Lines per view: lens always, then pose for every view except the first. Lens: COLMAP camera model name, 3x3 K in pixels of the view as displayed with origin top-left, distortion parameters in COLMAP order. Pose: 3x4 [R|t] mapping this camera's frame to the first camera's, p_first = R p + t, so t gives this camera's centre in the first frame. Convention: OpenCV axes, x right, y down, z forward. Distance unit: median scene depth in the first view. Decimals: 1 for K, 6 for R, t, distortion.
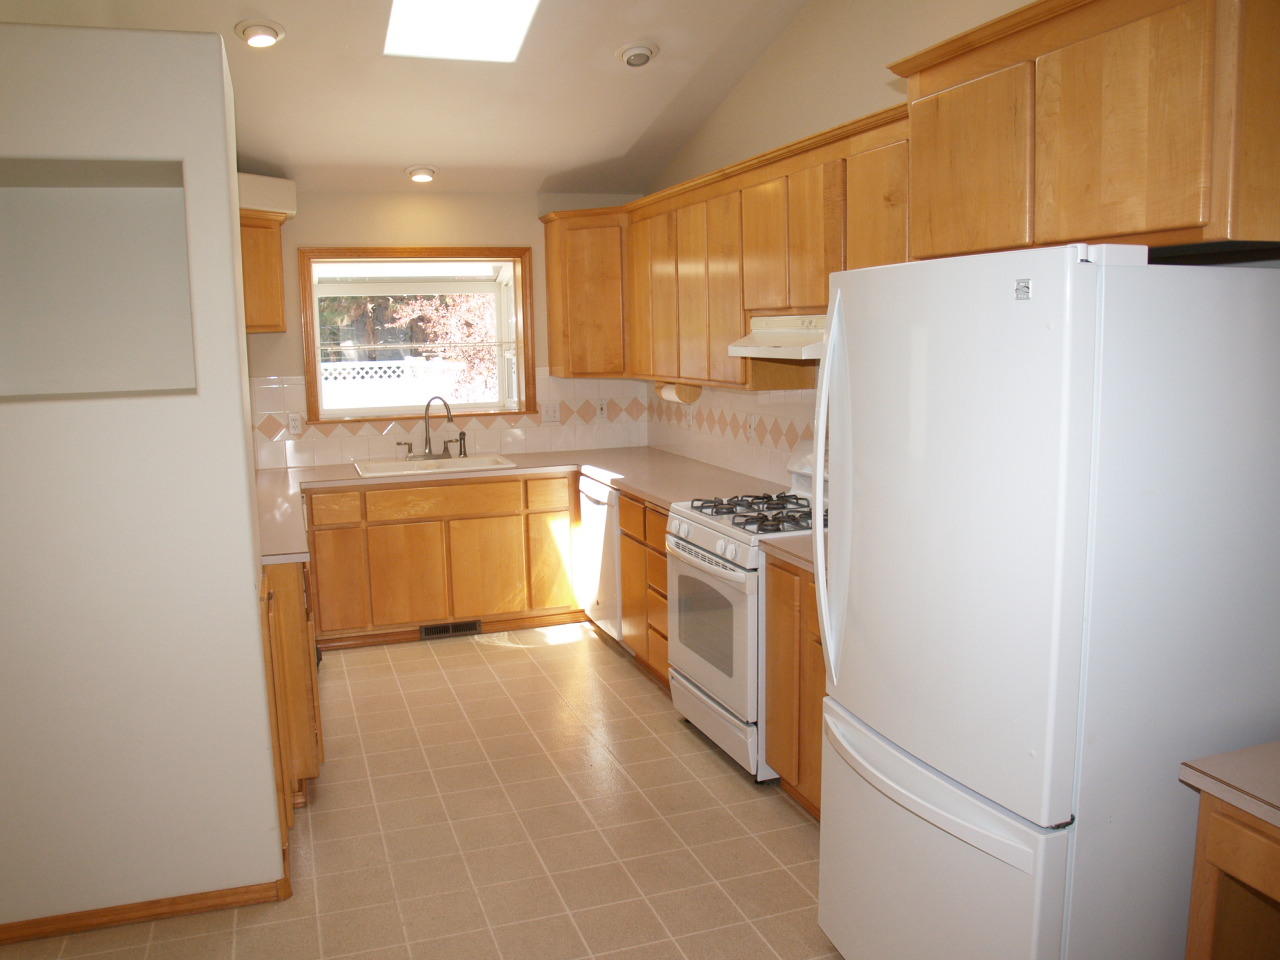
lens RADIAL K [[1039.3, 0, 640.0], [0, 1039.3, 480.0], [0, 0, 1]] dist [-0.125806, 0.074875]
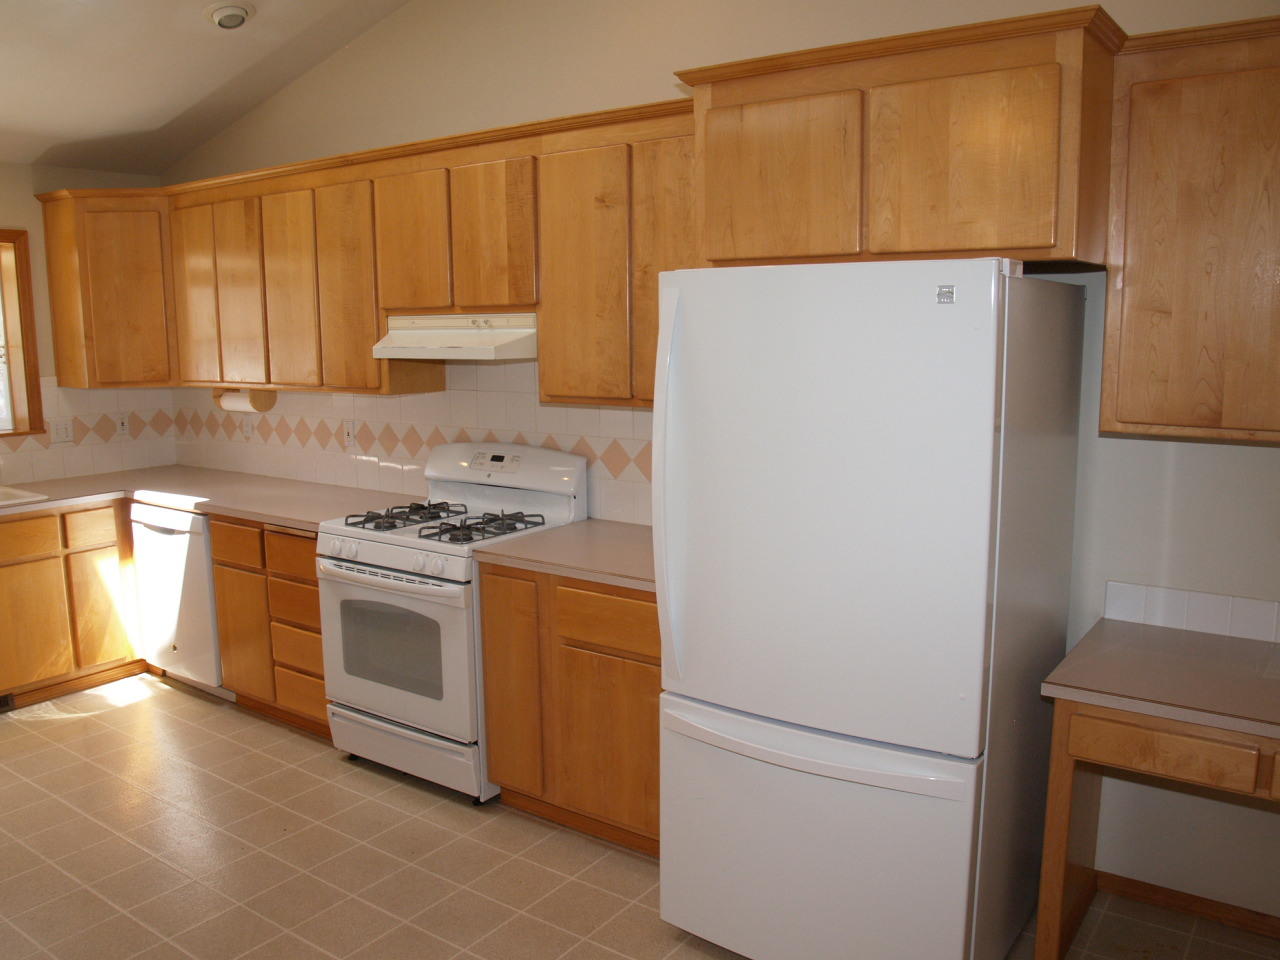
lens RADIAL K [[1039.3, 0, 640.0], [0, 1039.3, 480.0], [0, 0, 1]] dist [-0.125806, 0.074875]
pose [[0.817334, -0.073077, 0.571511, -0.204699], [0.074481, 0.997002, 0.020965, -0.010026], [-0.571330, 0.025431, 0.820326, 0.090462]]
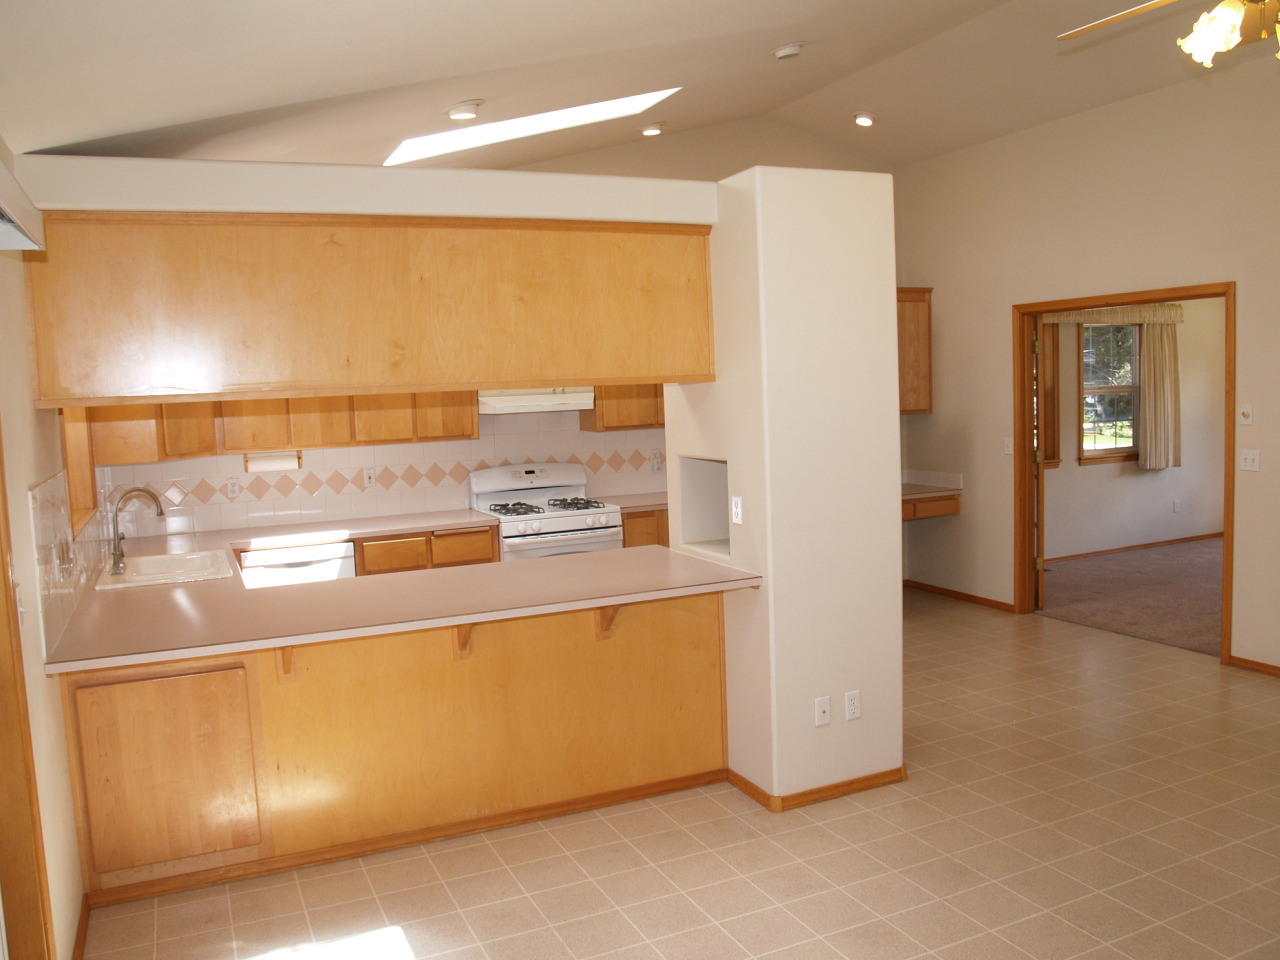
lens RADIAL K [[1039.3, 0, 640.0], [0, 1039.3, 480.0], [0, 0, 1]] dist [-0.125806, 0.074875]
pose [[-0.089055, -0.066154, 0.993827, -1.144239], [0.186041, 0.979127, 0.081847, -0.088517], [-0.978498, 0.192182, -0.074888, 0.748143]]
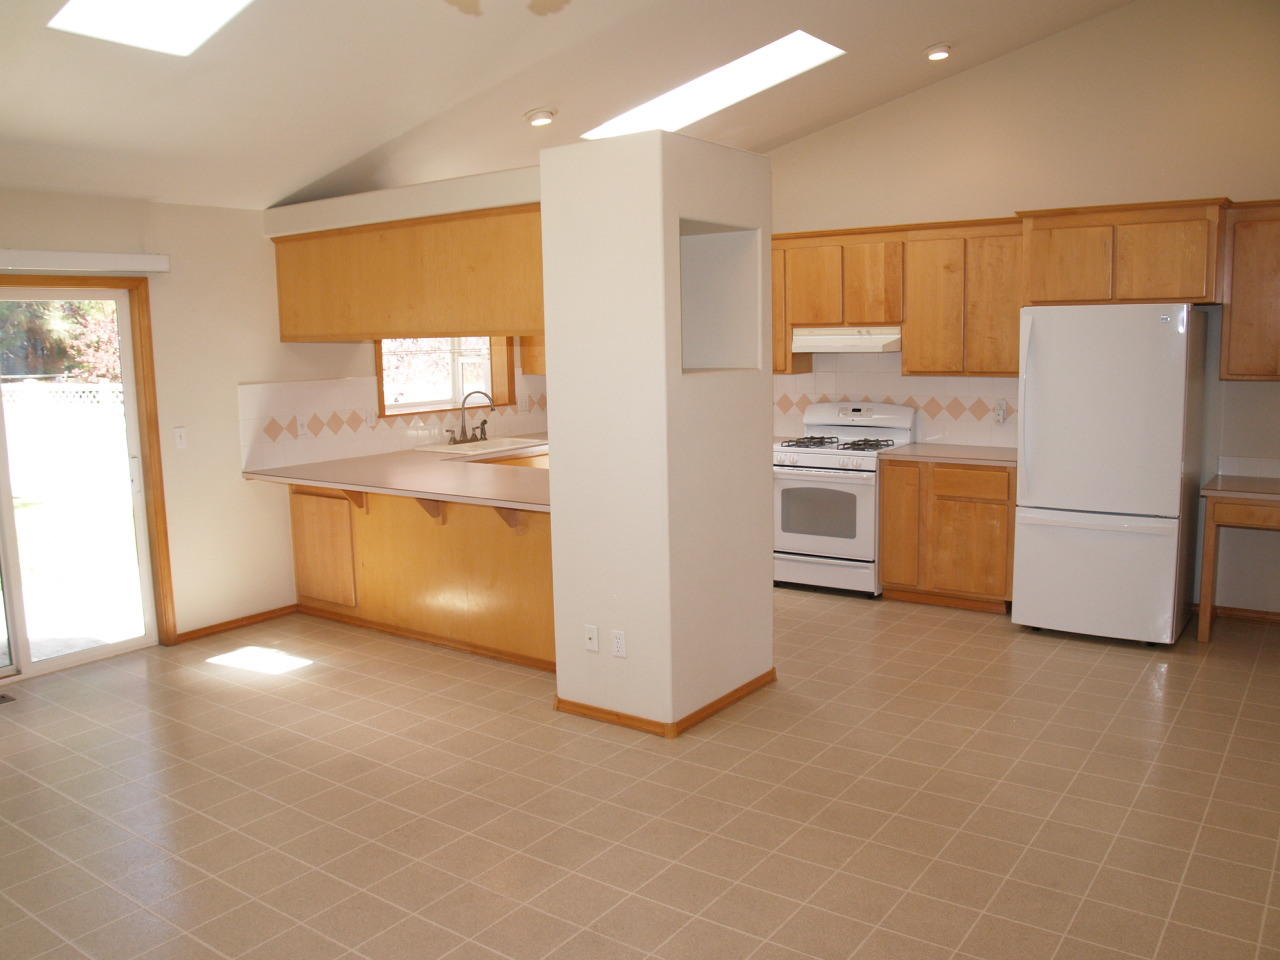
lens RADIAL K [[1039.3, 0, 640.0], [0, 1039.3, 480.0], [0, 0, 1]] dist [-0.125806, 0.074875]
pose [[0.818190, -0.075794, 0.569930, -0.844755], [0.086846, 0.996191, 0.007807, 0.037284], [-0.568351, 0.043109, 0.821656, -0.149156]]
